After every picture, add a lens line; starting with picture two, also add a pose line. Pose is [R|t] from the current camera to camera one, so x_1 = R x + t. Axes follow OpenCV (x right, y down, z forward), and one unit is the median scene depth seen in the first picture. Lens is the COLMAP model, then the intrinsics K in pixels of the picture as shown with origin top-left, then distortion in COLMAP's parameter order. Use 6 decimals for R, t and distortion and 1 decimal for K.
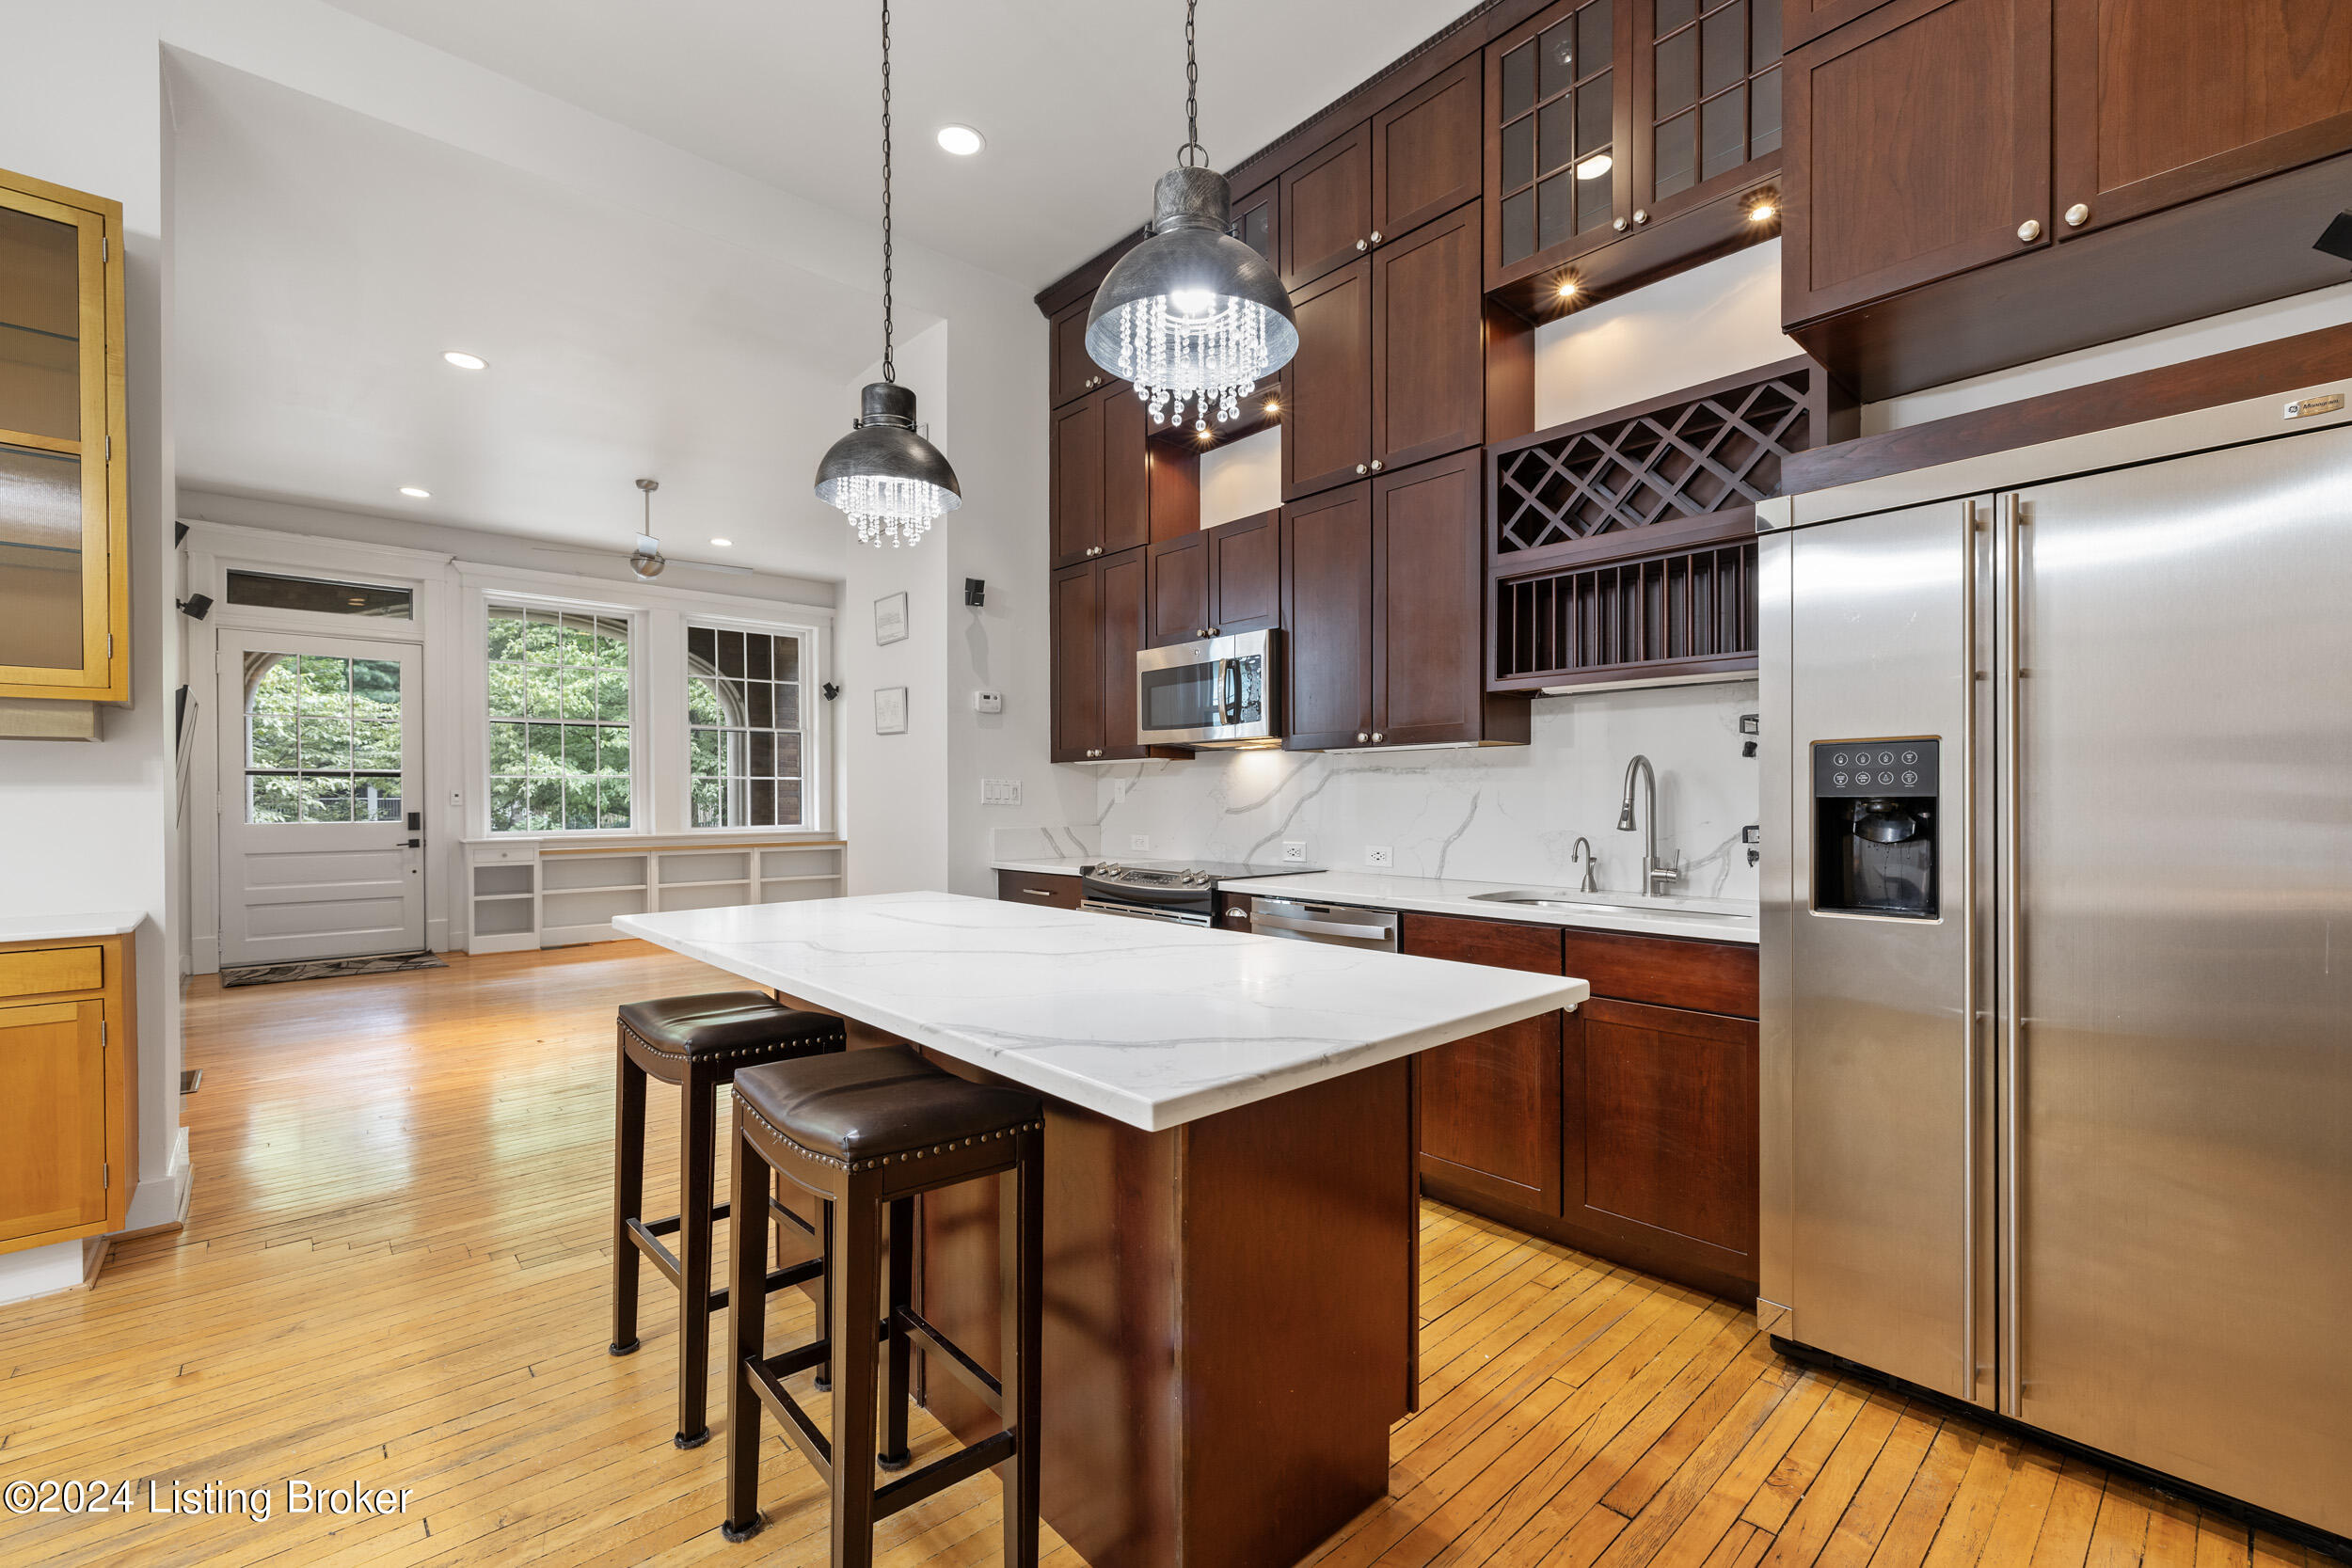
lens RADIAL K [[995.3, 0, 1177.7], [0, 995.3, 806.3], [0, 0, 1]] dist [0.002704, 0.000115]
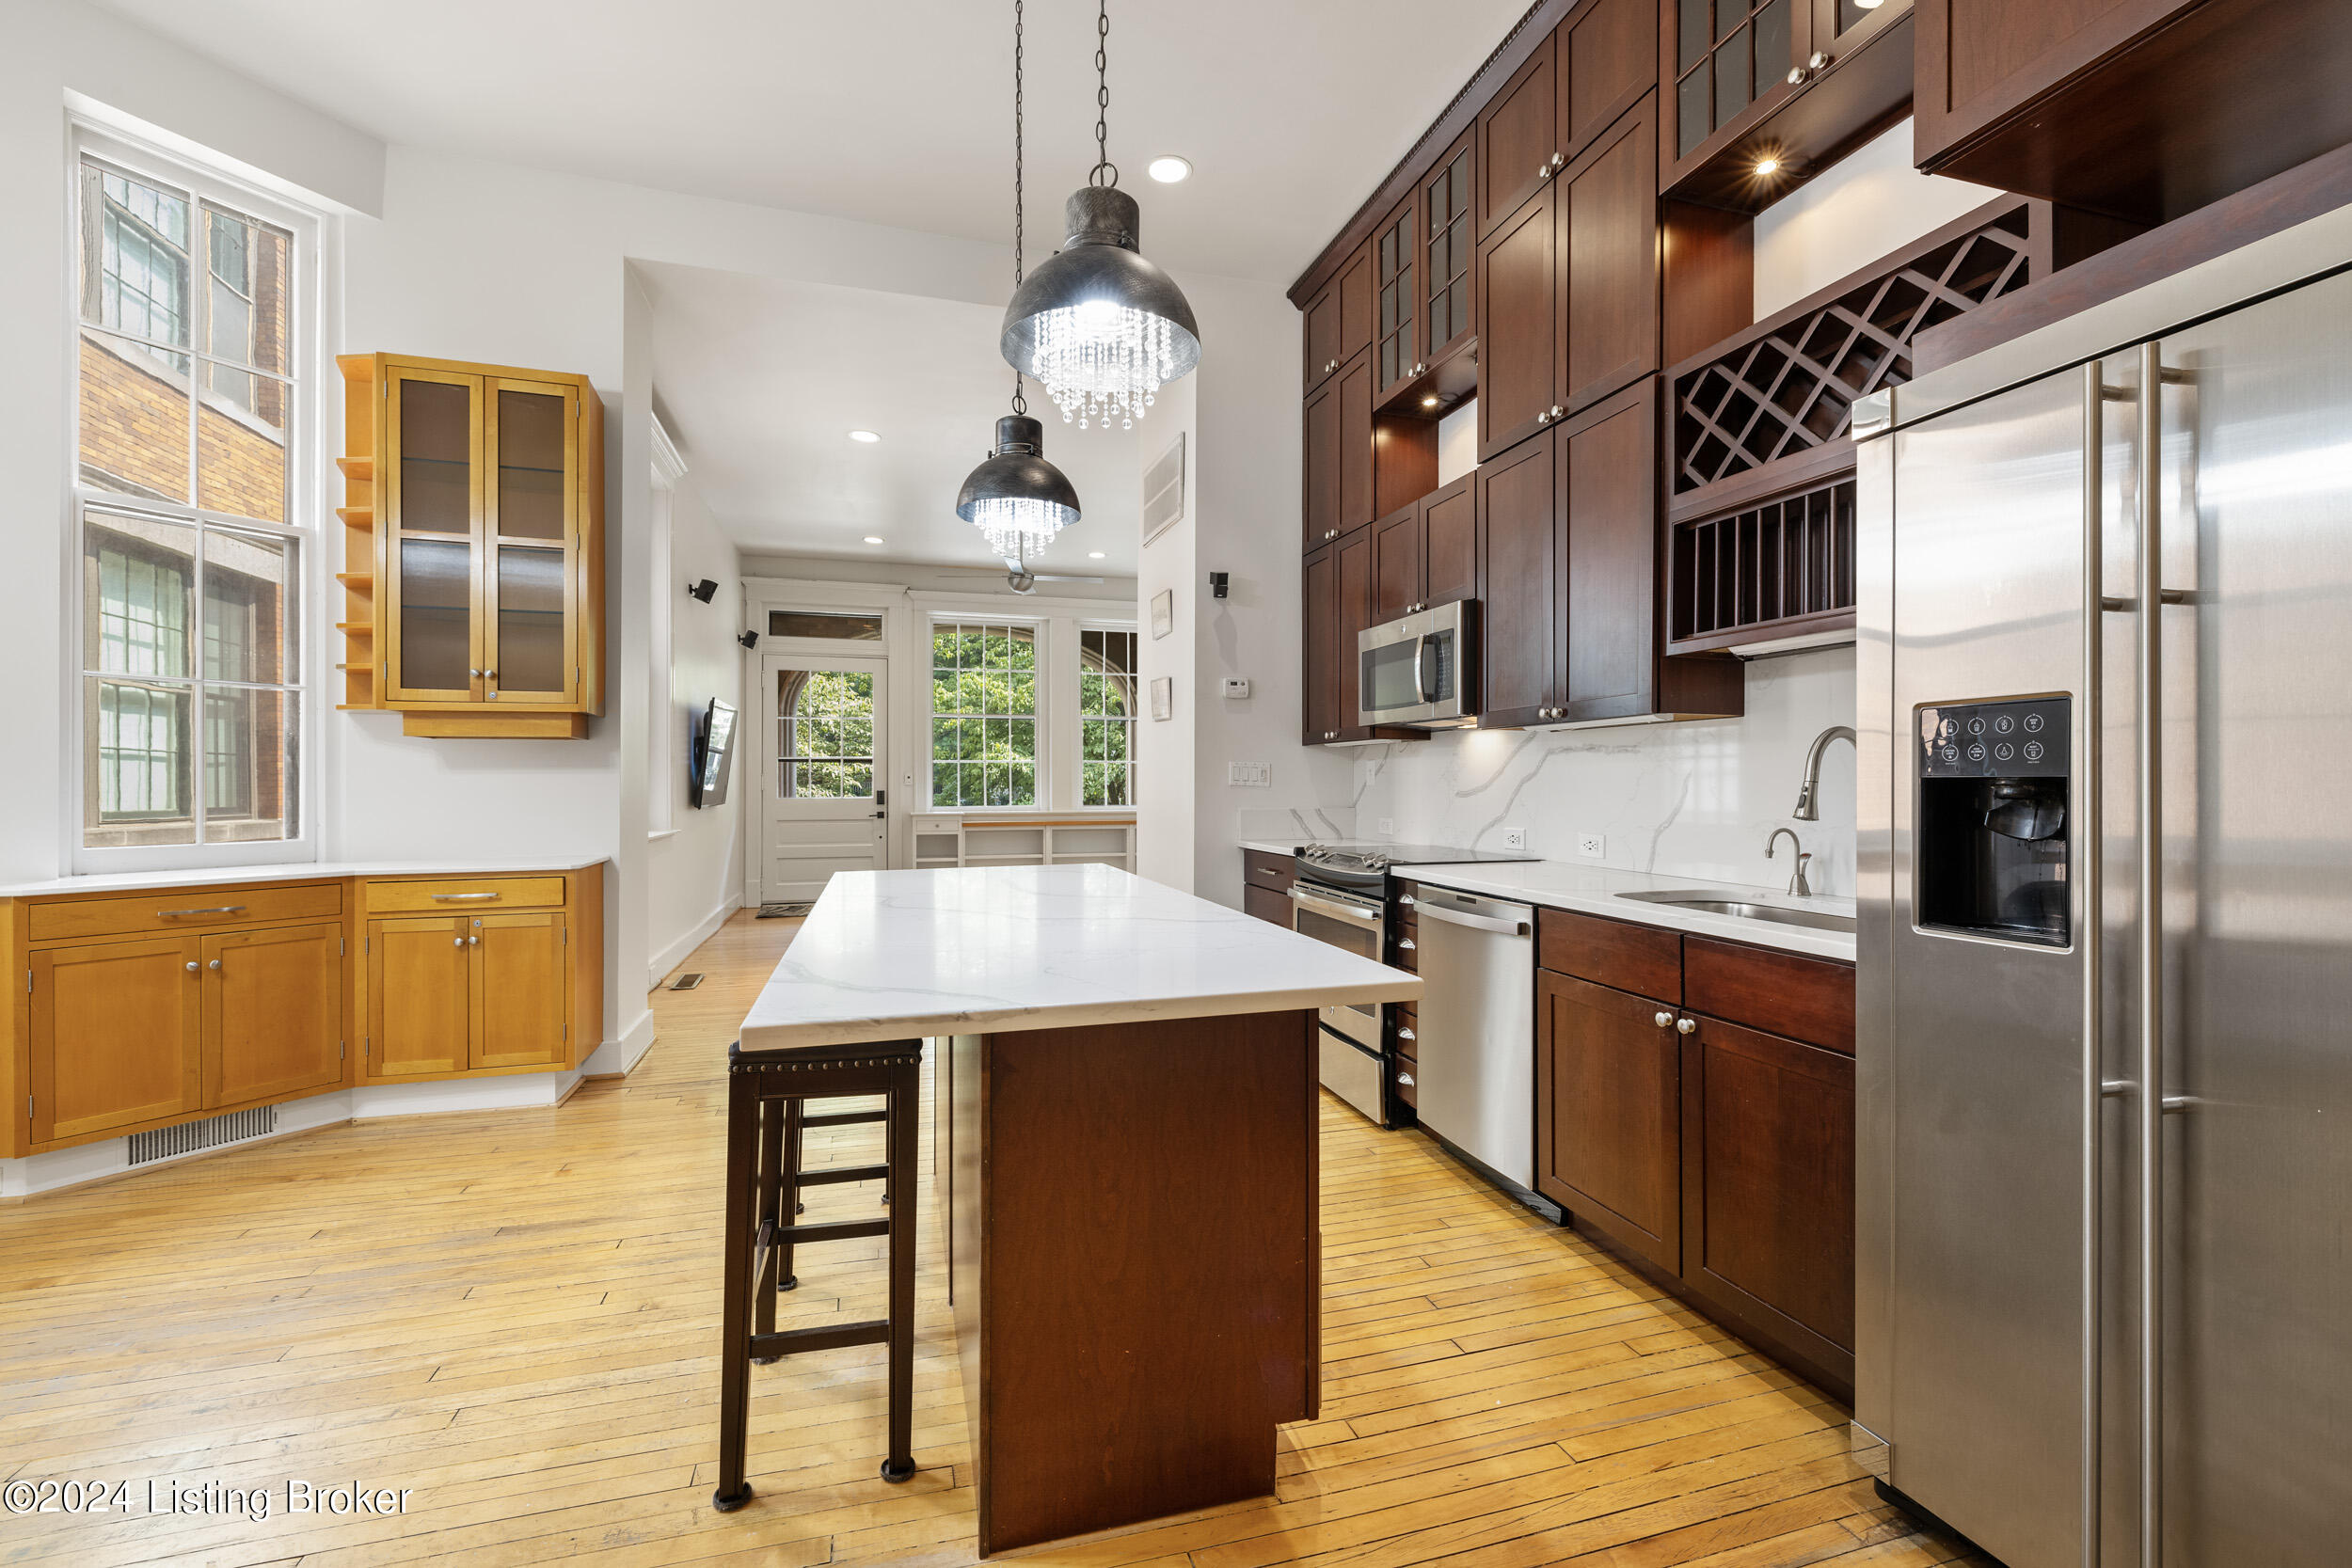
lens RADIAL K [[995.3, 0, 1168.1], [0, 995.3, 780.8], [0, 0, 1]] dist [0.002704, 0.000115]
pose [[0.900280, 0.002250, -0.435305, 0.228831], [-0.006092, 0.999954, -0.007432, 0.001190], [0.435268, 0.009343, 0.900252, 0.031924]]
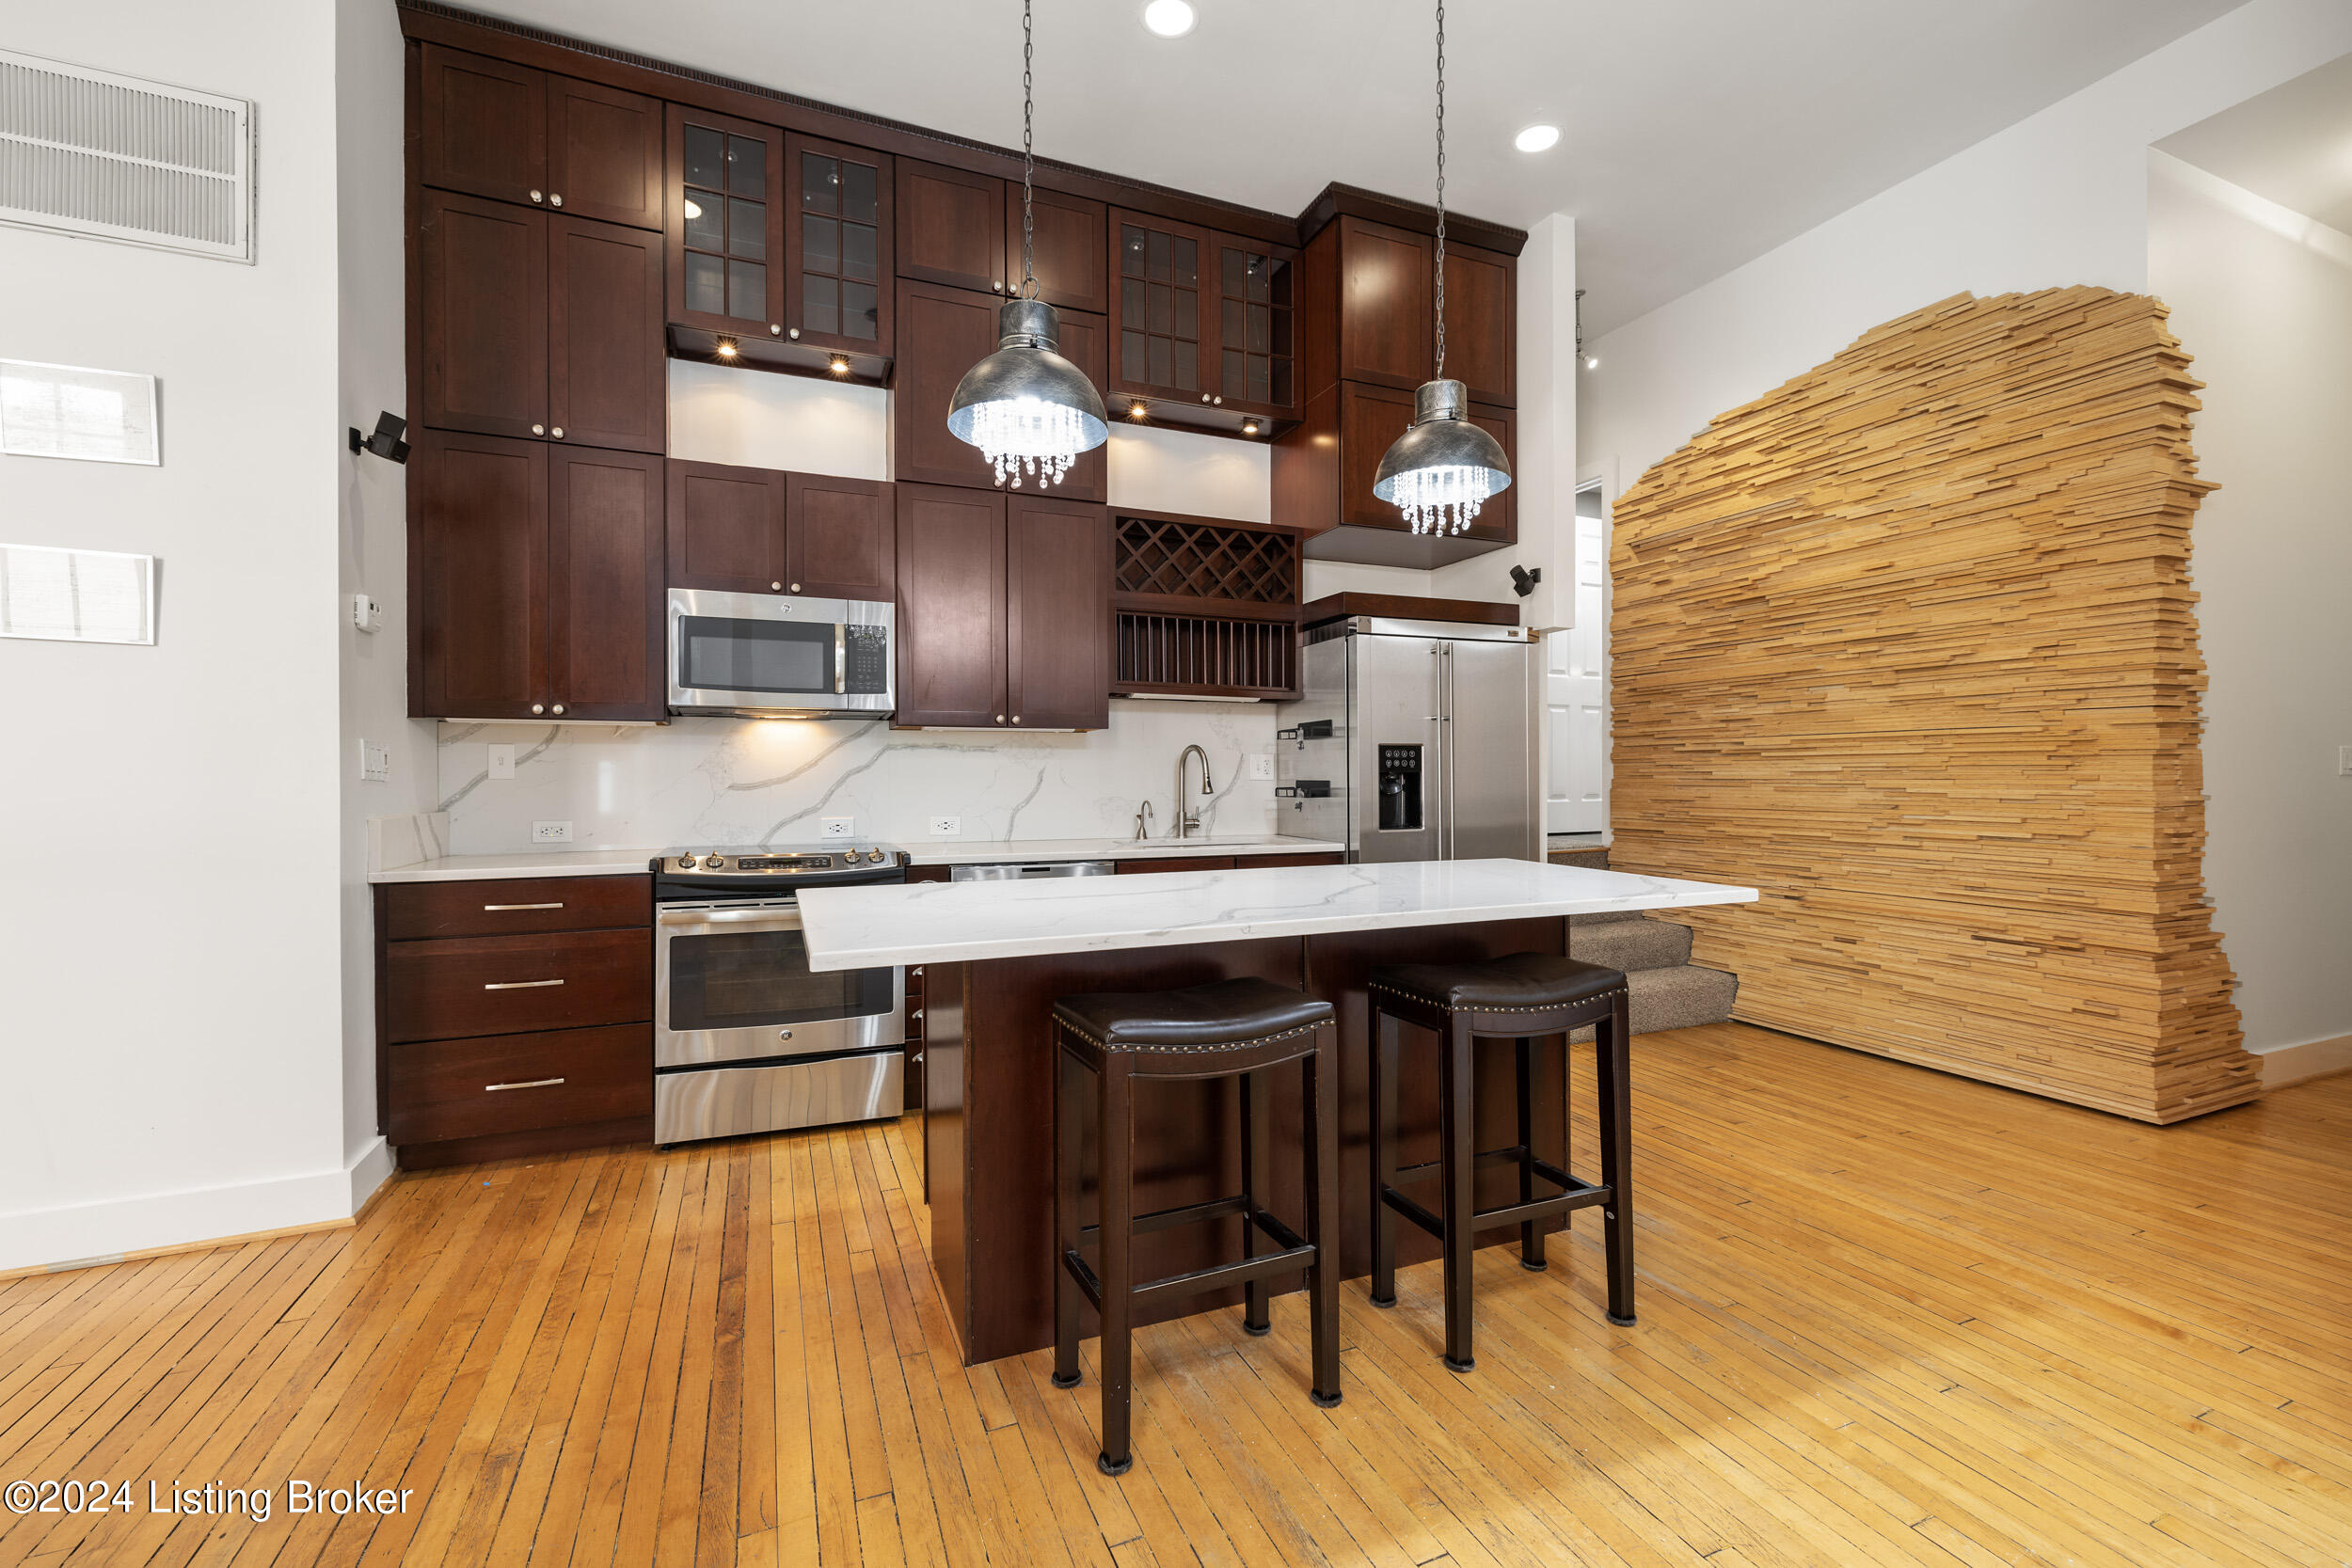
lens RADIAL K [[995.3, 0, 1171.7], [0, 995.3, 777.6], [0, 0, 1]] dist [0.002704, 0.000115]
pose [[0.334442, -0.000194, 0.942416, -0.686664], [0.007065, 0.999972, -0.002302, 0.001496], [-0.942390, 0.007428, 0.334434, 0.369505]]
